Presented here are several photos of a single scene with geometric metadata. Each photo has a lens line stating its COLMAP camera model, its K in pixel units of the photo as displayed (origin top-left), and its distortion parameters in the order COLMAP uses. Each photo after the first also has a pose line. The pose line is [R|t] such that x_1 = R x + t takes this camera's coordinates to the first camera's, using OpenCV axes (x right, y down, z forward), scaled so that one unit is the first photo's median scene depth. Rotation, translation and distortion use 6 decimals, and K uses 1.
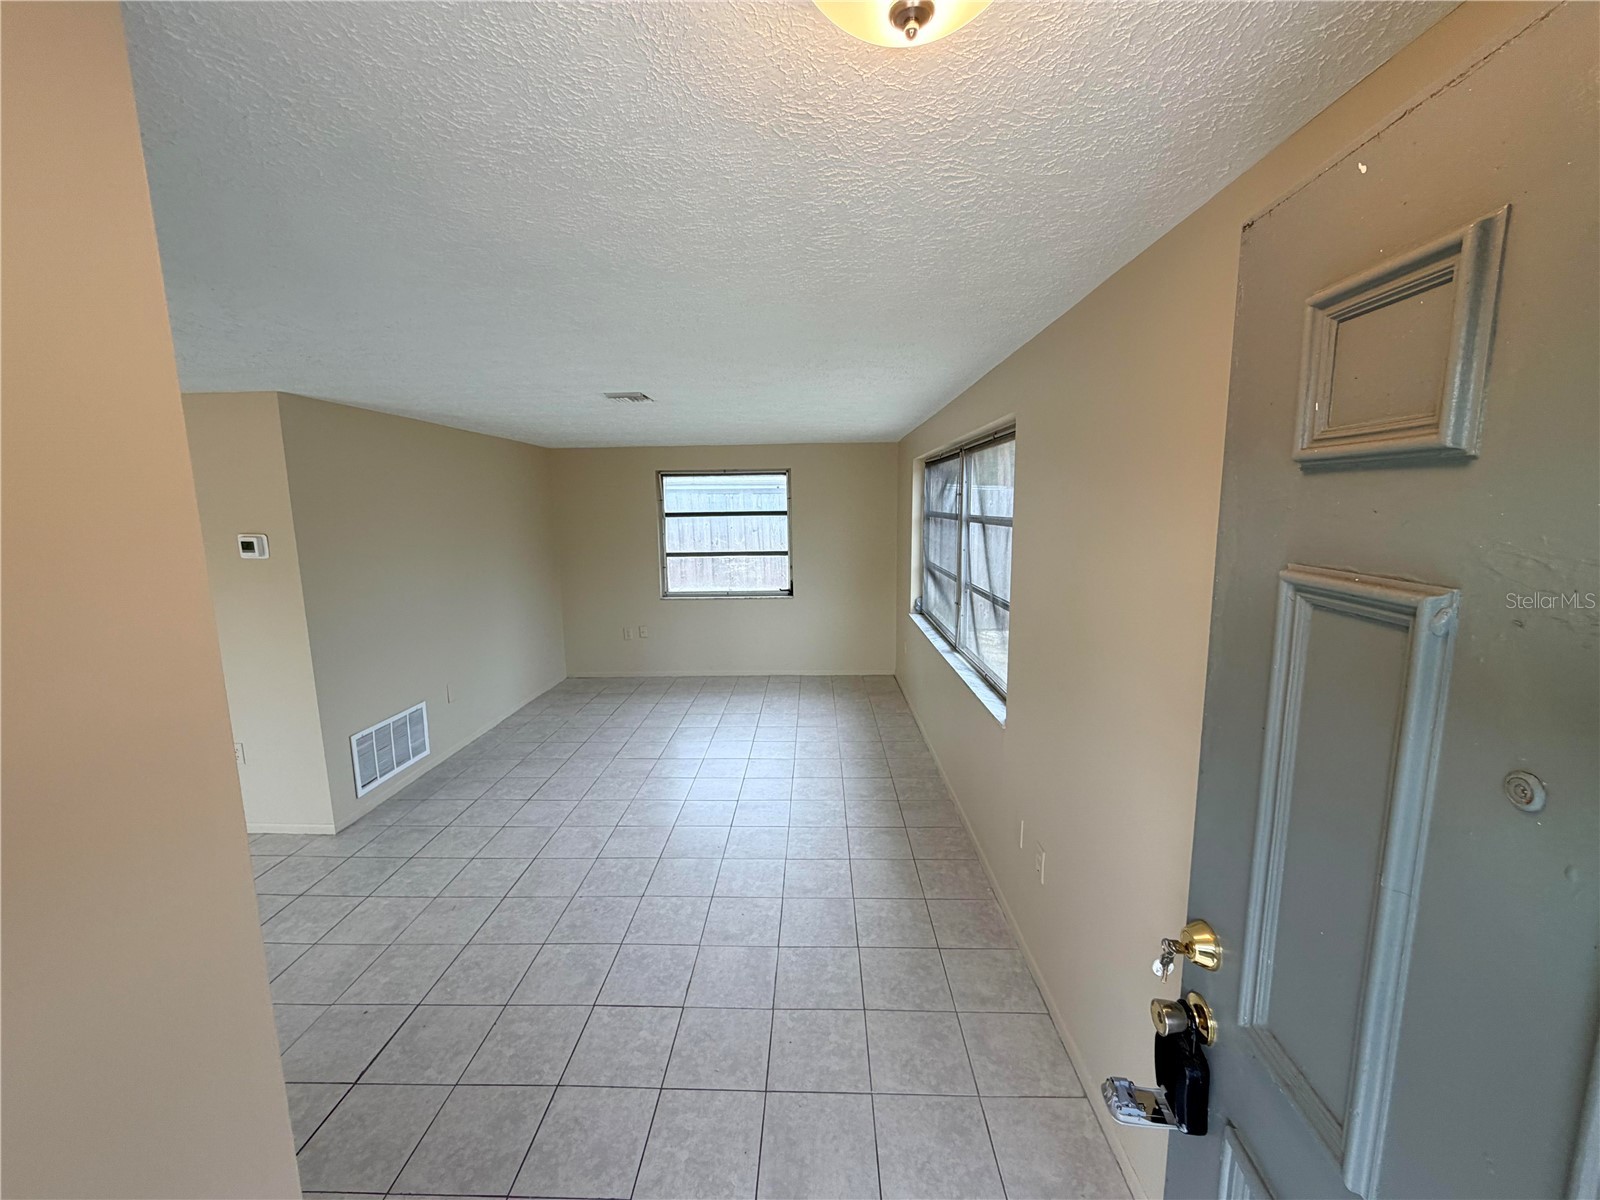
lens RADIAL K [[637.6, 0, 797.3], [0, 637.6, 601.7], [0, 0, 1]] dist [0.000194, -0.000128]
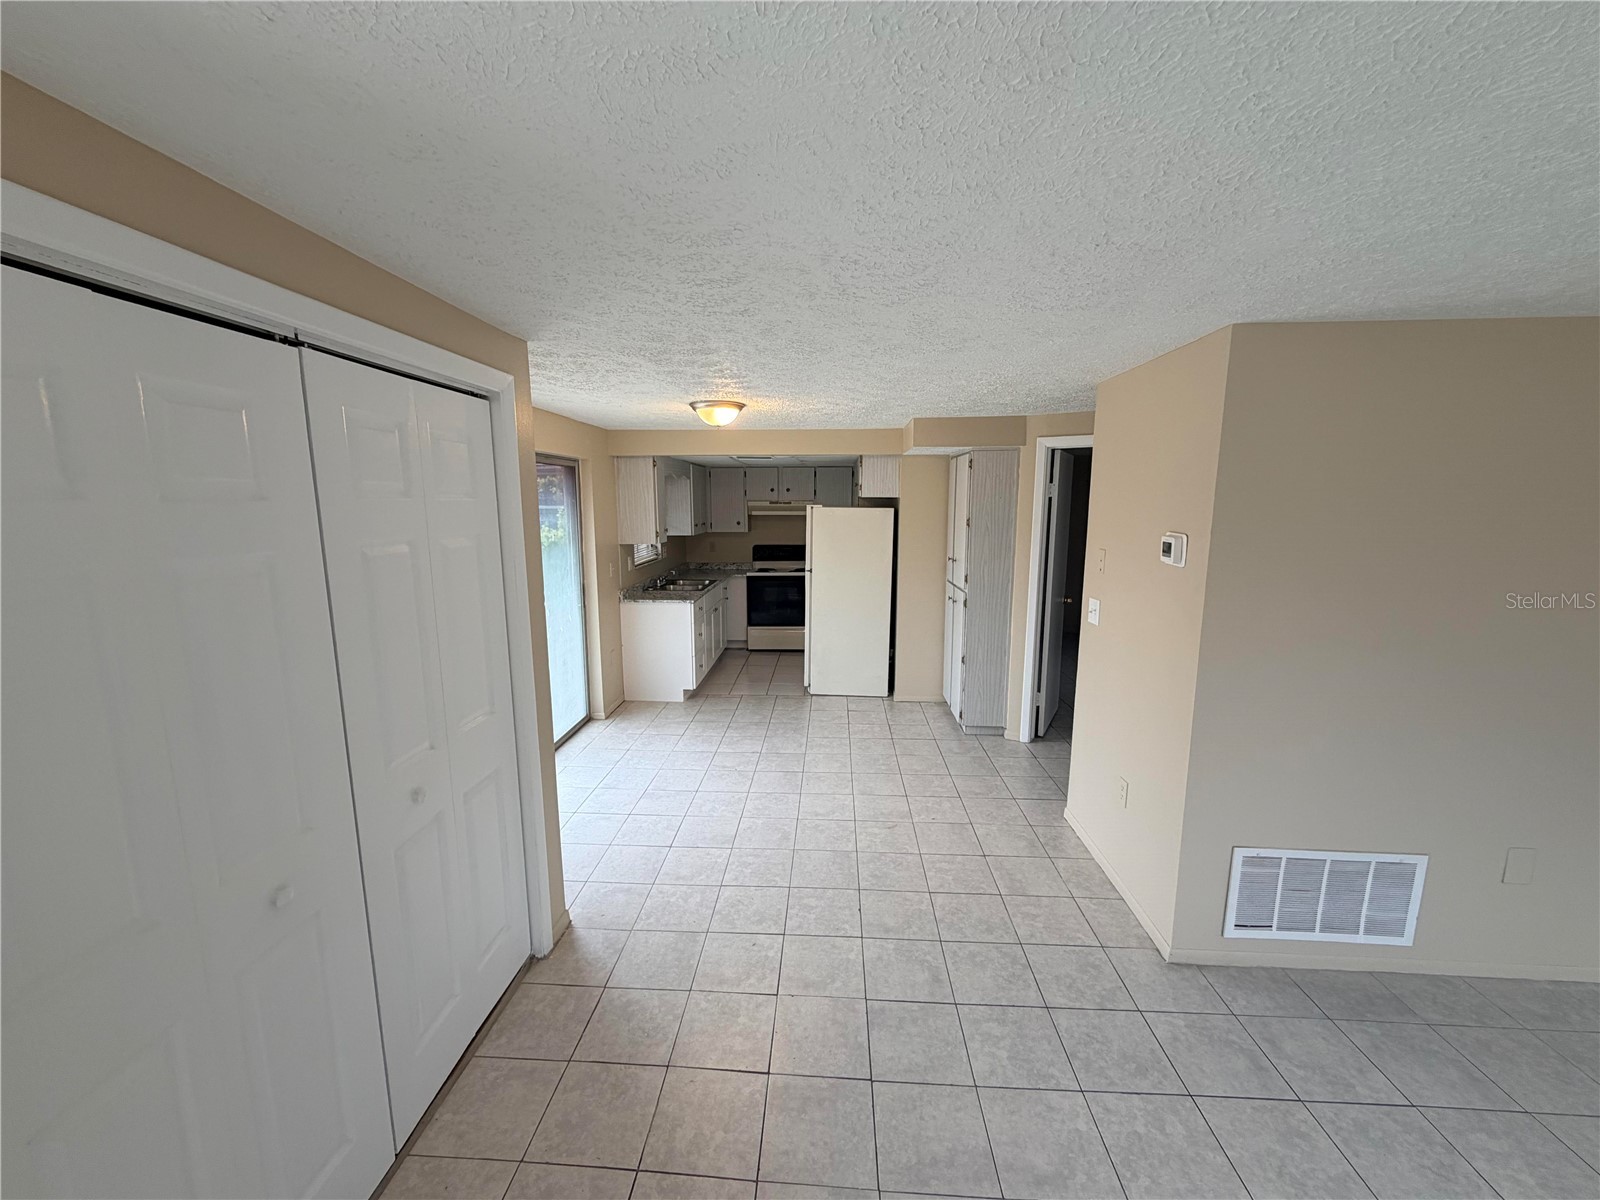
lens RADIAL K [[637.6, 0, 793.6], [0, 637.6, 601.2], [0, 0, 1]] dist [0.000194, -0.000128]
pose [[-0.028369, 0.171034, -0.984857, -0.081510], [-0.150812, 0.973243, 0.173361, -0.078922], [0.988155, 0.153446, -0.001816, 0.501075]]
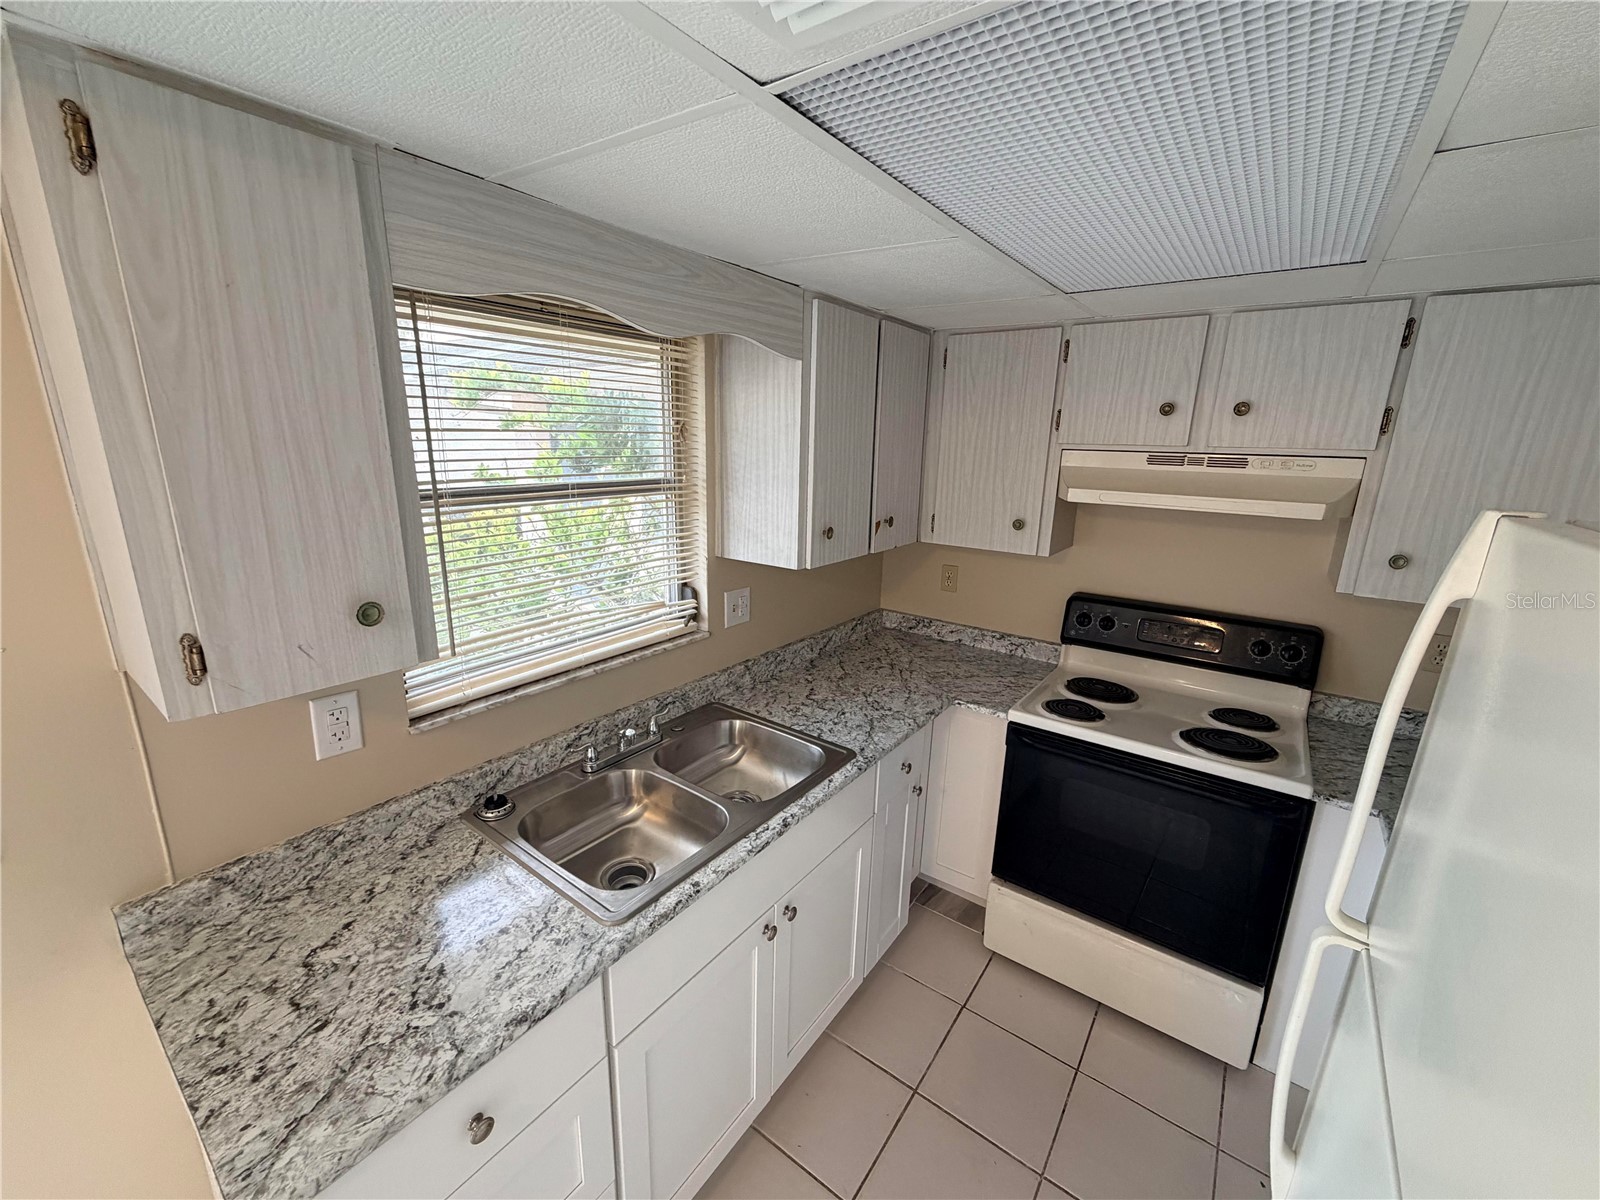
lens RADIAL K [[637.6, 0, 795.0], [0, 637.6, 600.3], [0, 0, 1]] dist [0.000194, -0.000128]
pose [[-0.568919, 0.205010, -0.796431, -1.541861], [-0.140232, 0.930064, 0.339581, -0.049854], [0.810349, 0.304879, -0.500383, 0.436880]]
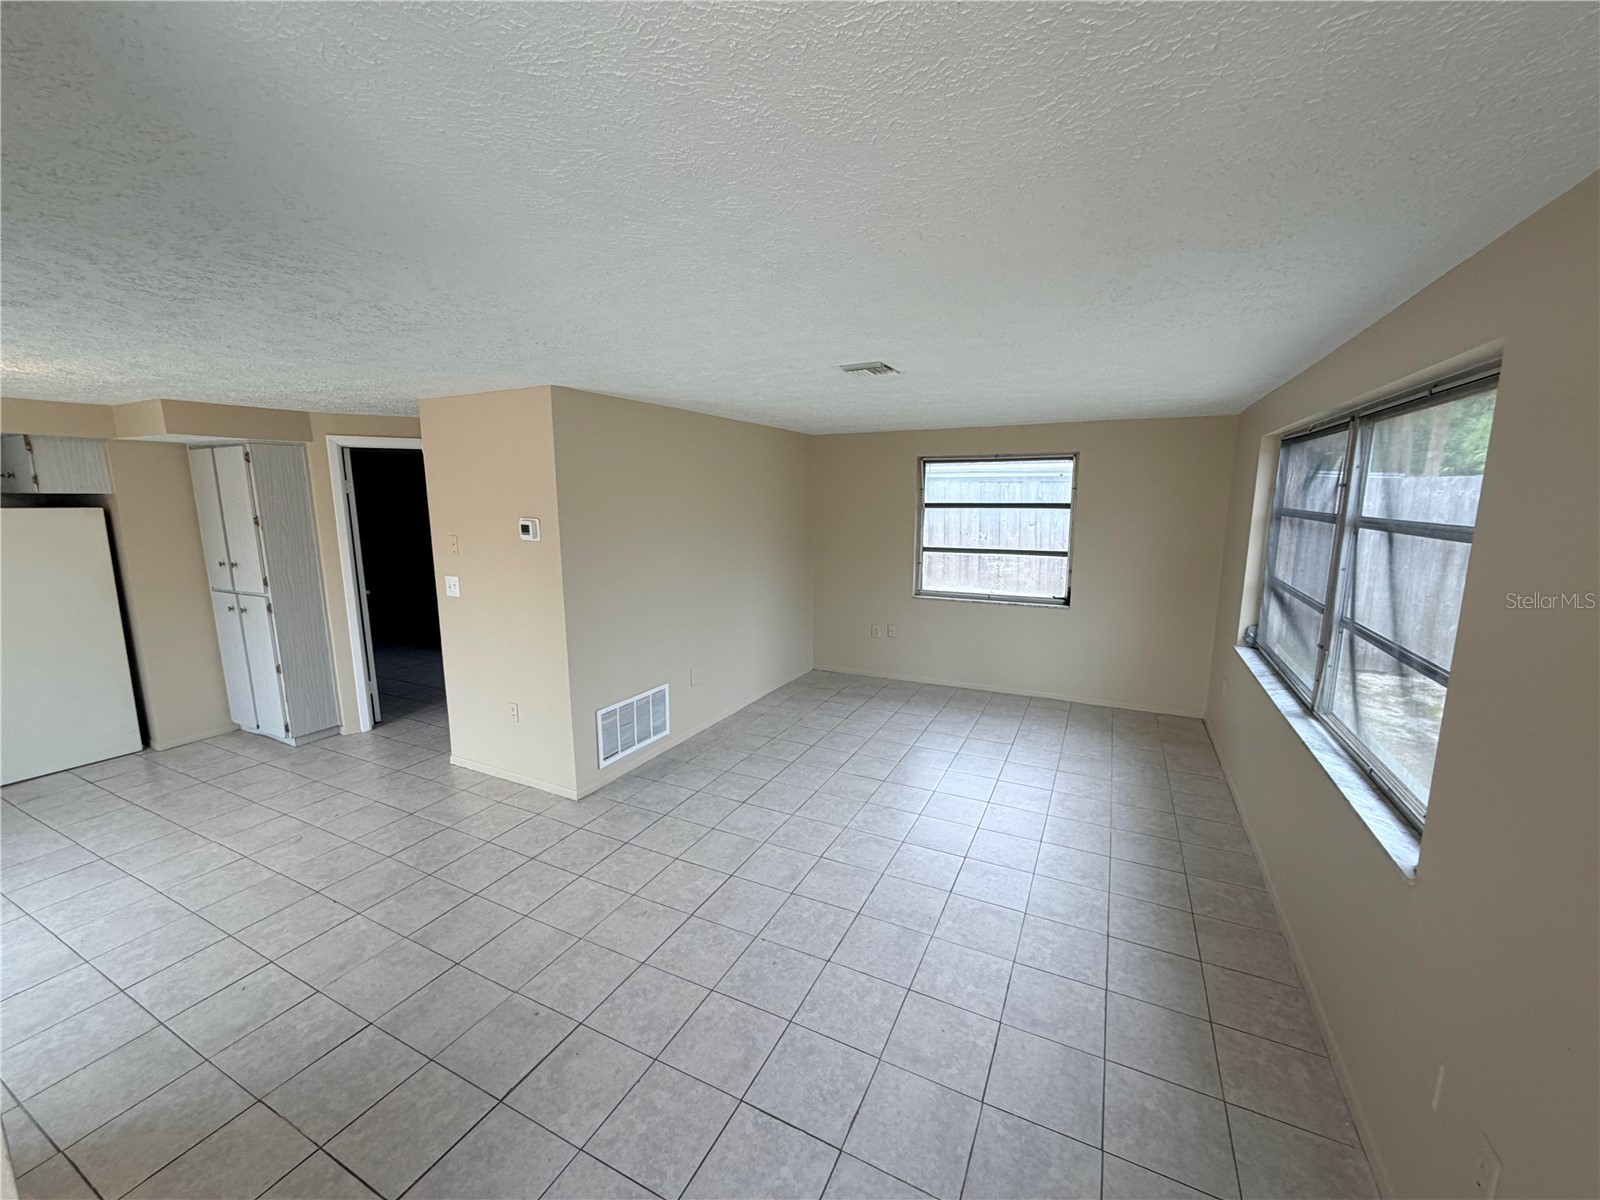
lens RADIAL K [[637.6, 0, 794.5], [0, 637.6, 602.4], [0, 0, 1]] dist [0.000194, -0.000128]
pose [[0.906479, 0.081828, -0.414247, 0.021817], [-0.073880, 0.996646, 0.035202, -0.029881], [0.415738, -0.001305, 0.909484, 0.168352]]
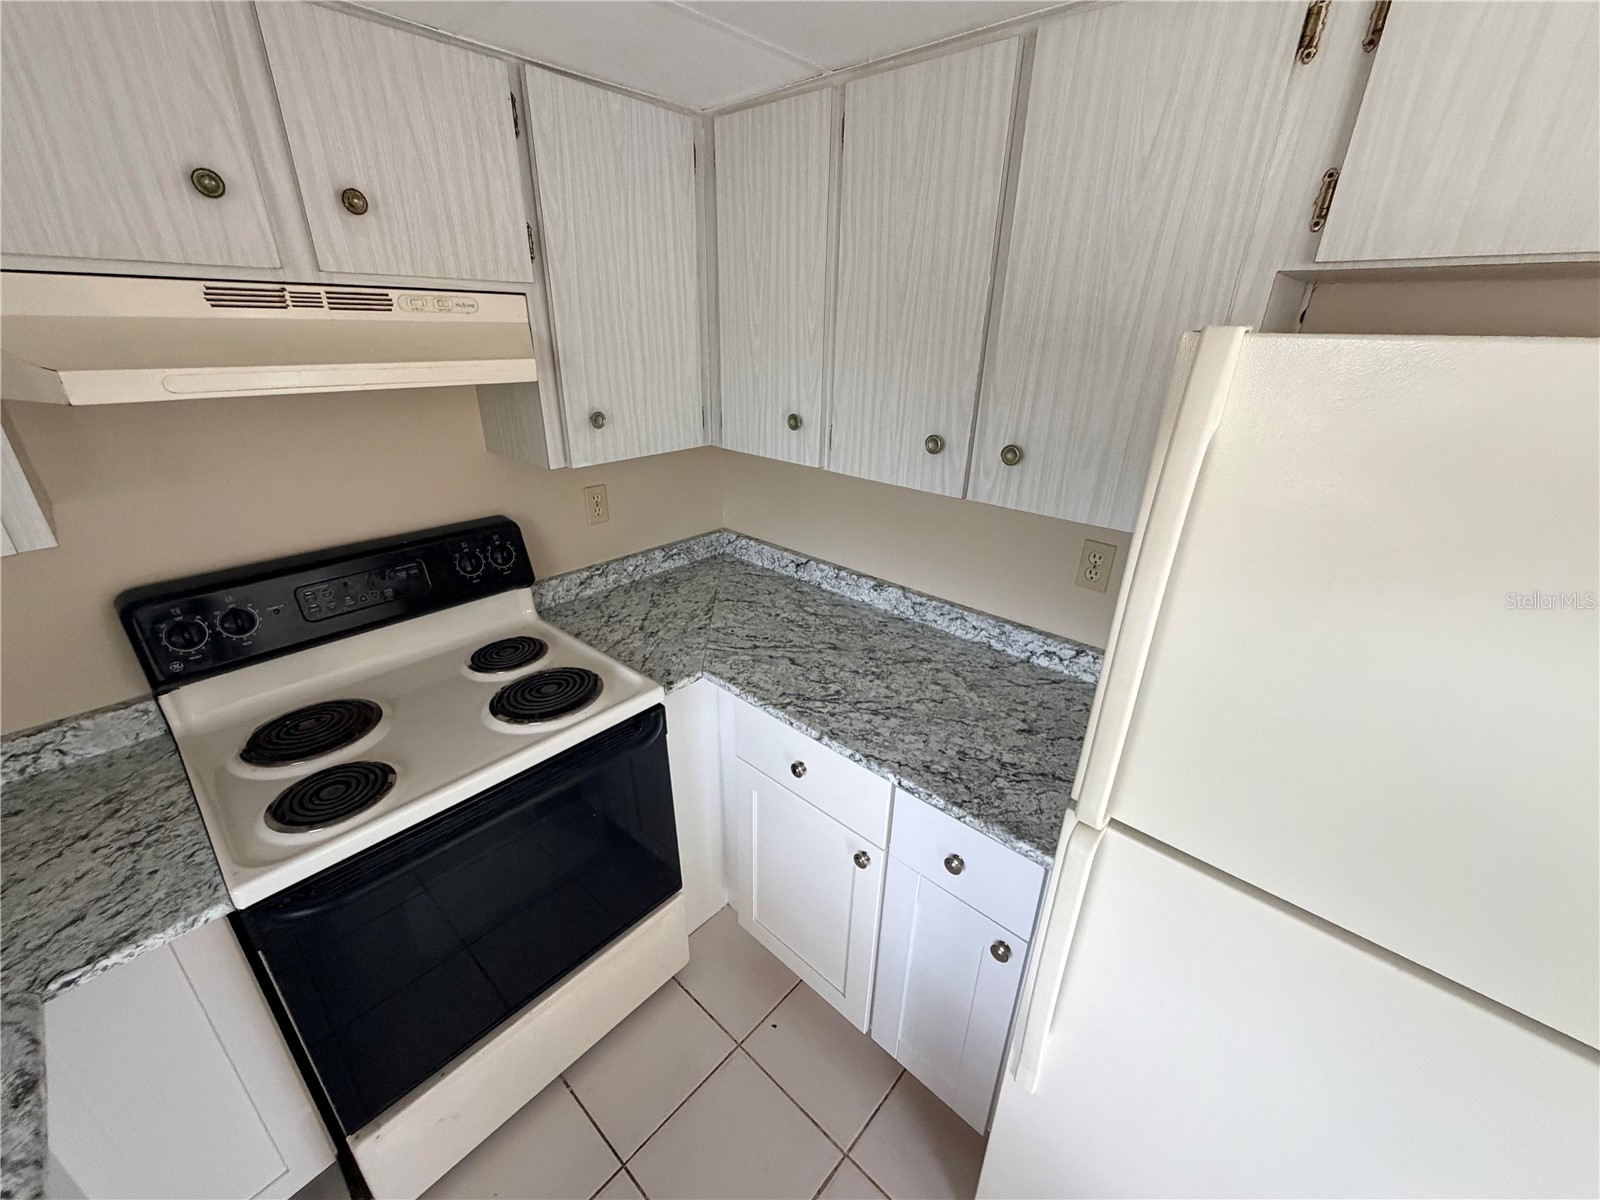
lens RADIAL K [[637.6, 0, 795.3], [0, 637.6, 599.4], [0, 0, 1]] dist [0.000194, -0.000128]
pose [[0.763934, 0.281435, -0.580688, -1.794323], [-0.126327, 0.947694, 0.293116, -0.007522], [0.632808, -0.150565, 0.759529, 0.304431]]
